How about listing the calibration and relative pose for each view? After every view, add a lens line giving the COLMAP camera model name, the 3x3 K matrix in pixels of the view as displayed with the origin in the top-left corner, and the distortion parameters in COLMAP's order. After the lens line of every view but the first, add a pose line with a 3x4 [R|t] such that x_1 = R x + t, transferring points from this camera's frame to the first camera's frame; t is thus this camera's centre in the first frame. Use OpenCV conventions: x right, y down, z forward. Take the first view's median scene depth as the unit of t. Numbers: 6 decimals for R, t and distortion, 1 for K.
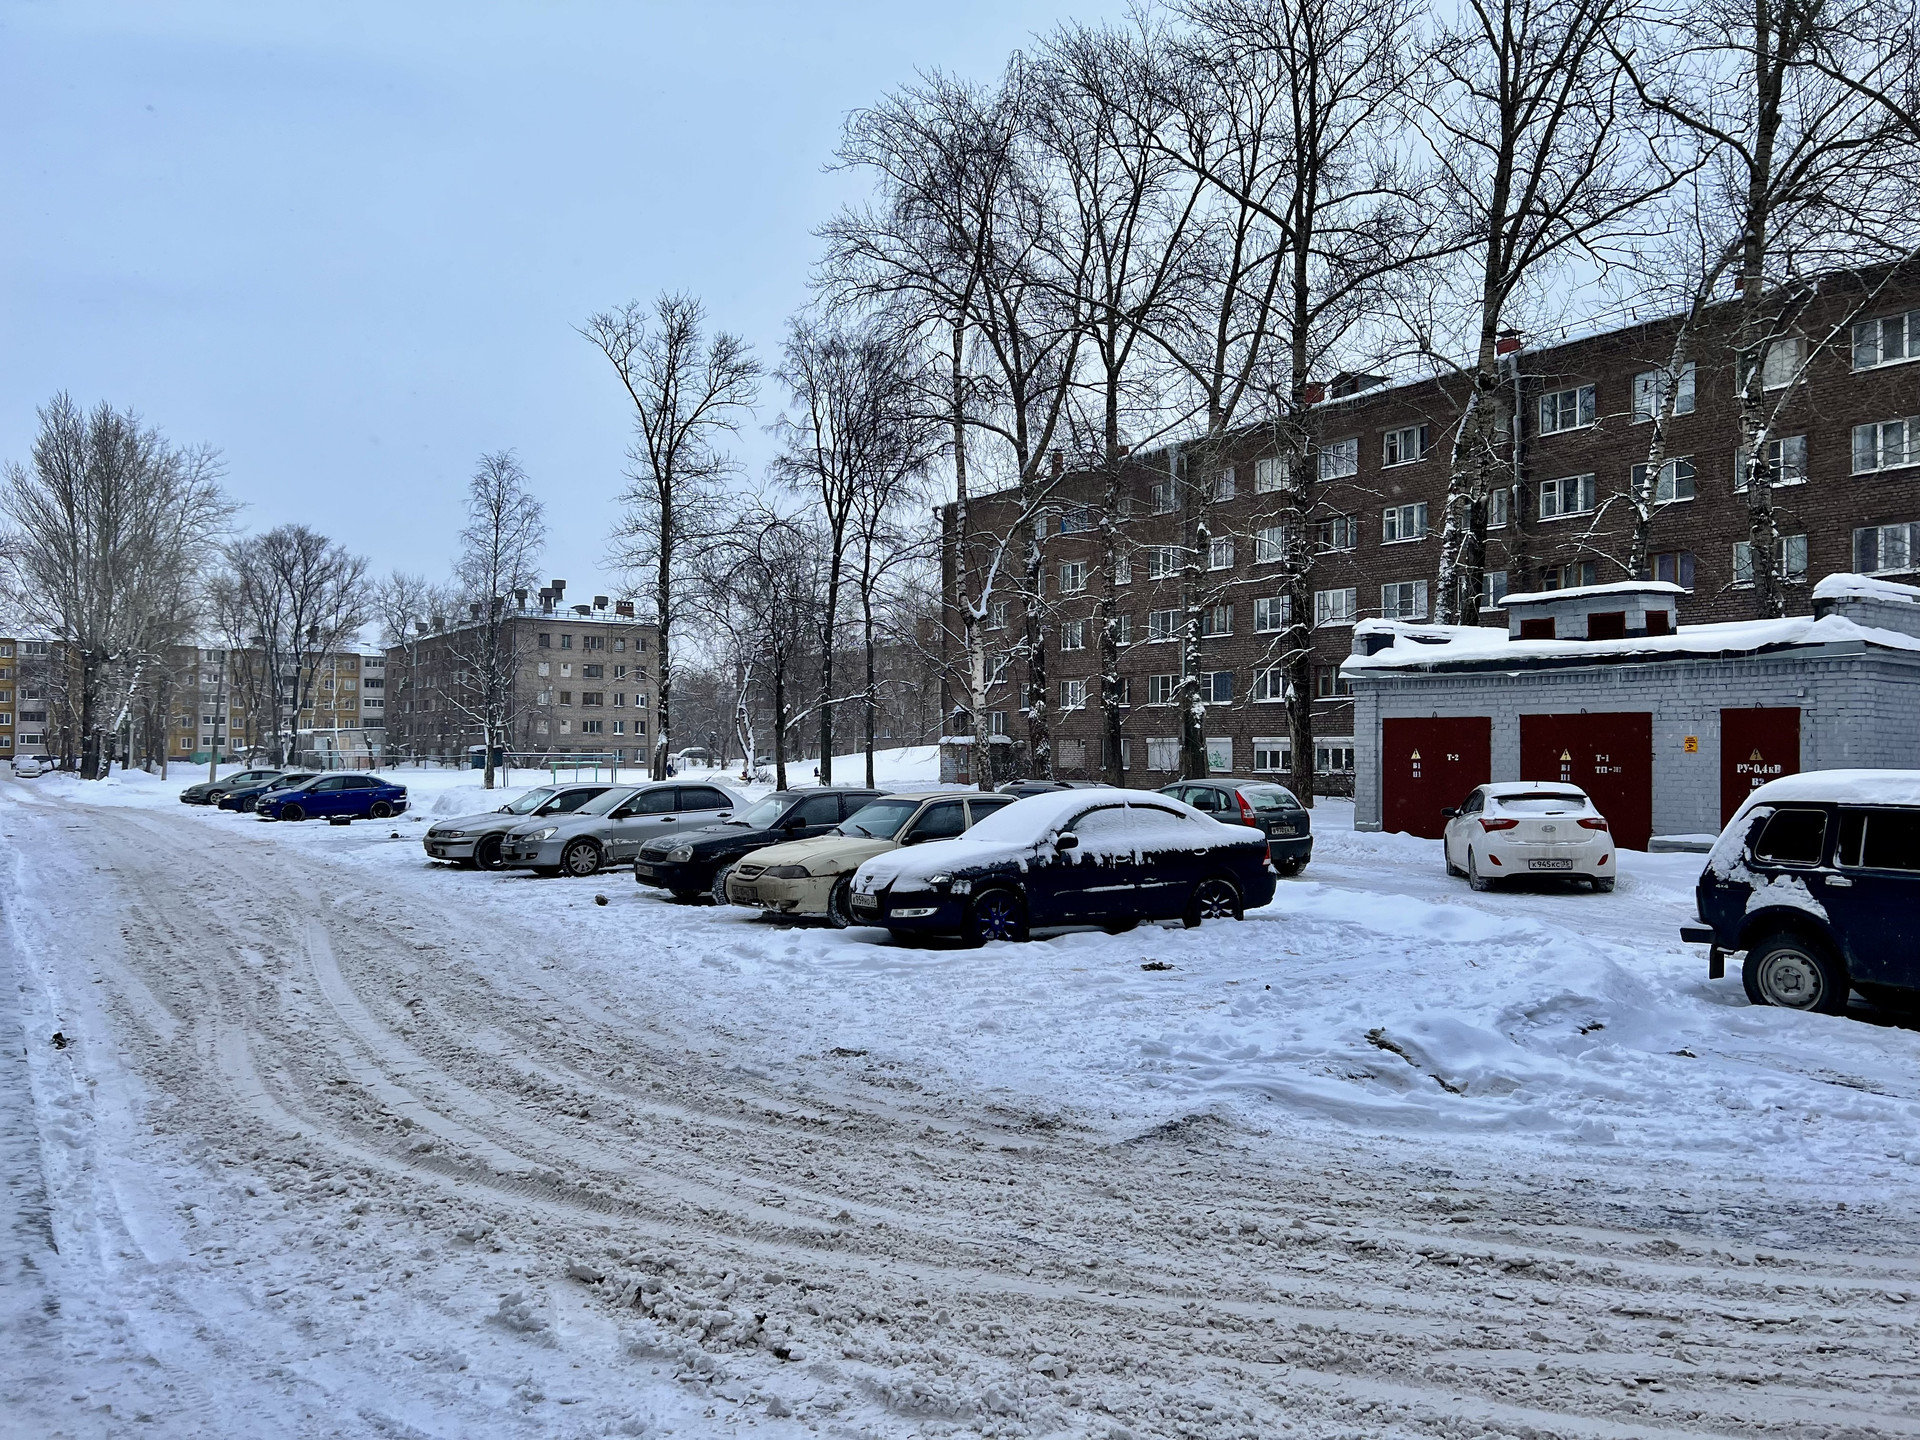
lens RADIAL K [[1437.2, 0, 963.6], [0, 1437.2, 728.2], [0, 0, 1]] dist [0.046848, -0.039733]
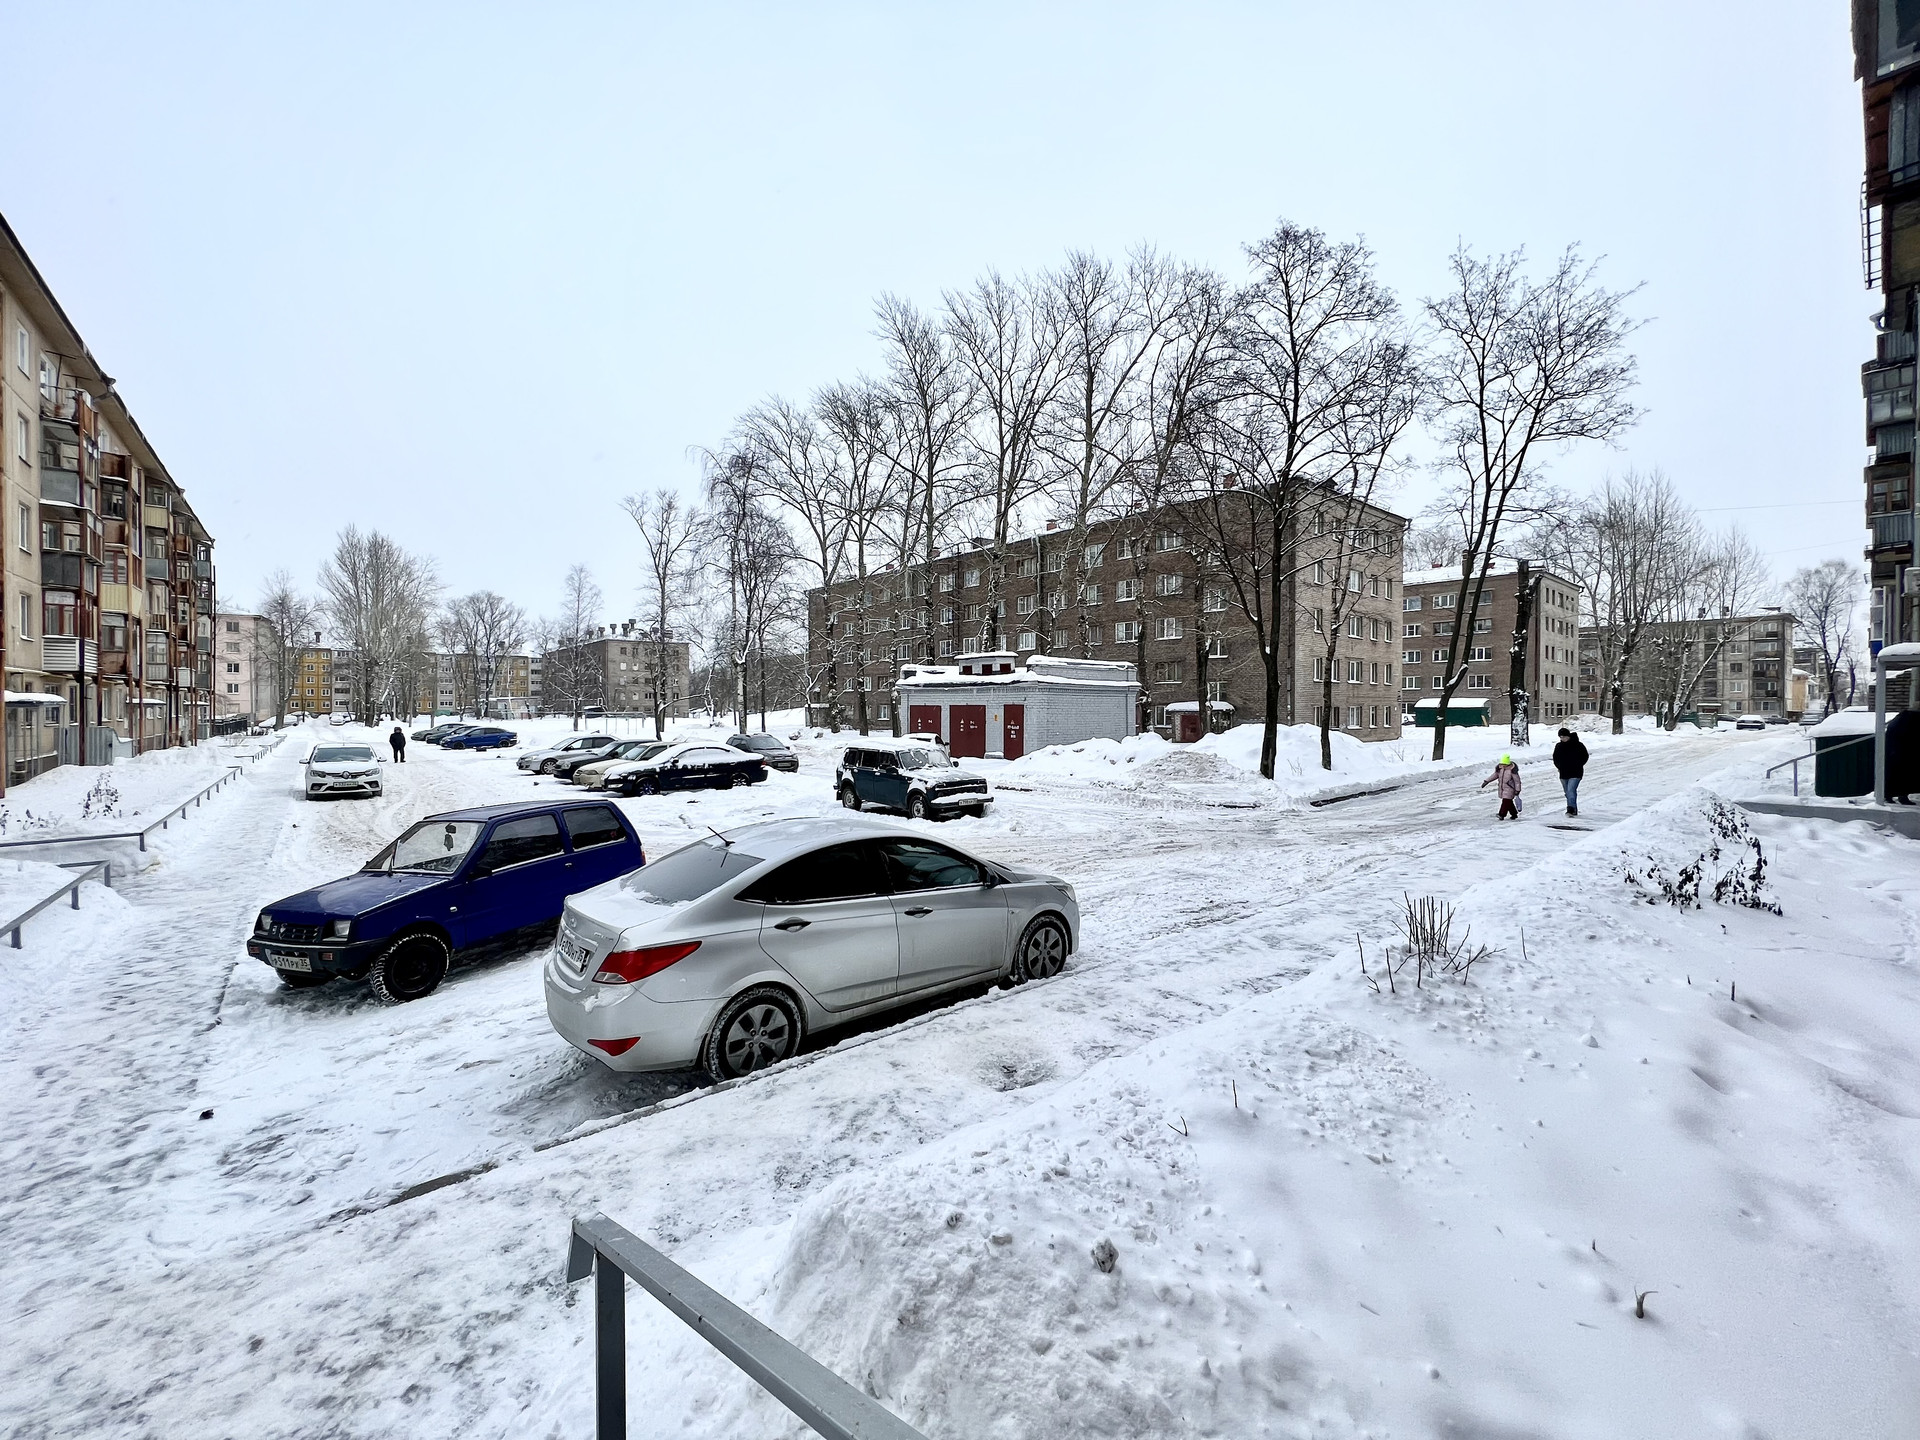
lens RADIAL K [[769.5, 0, 960.0], [0, 769.5, 709.2], [0, 0, 1]] dist [-0.002639, 0.000491]
pose [[0.994654, -0.005821, 0.103104, 0.092360], [0.003456, 0.999727, 0.023103, -0.011558], [-0.103210, -0.022623, 0.994402, -0.117399]]
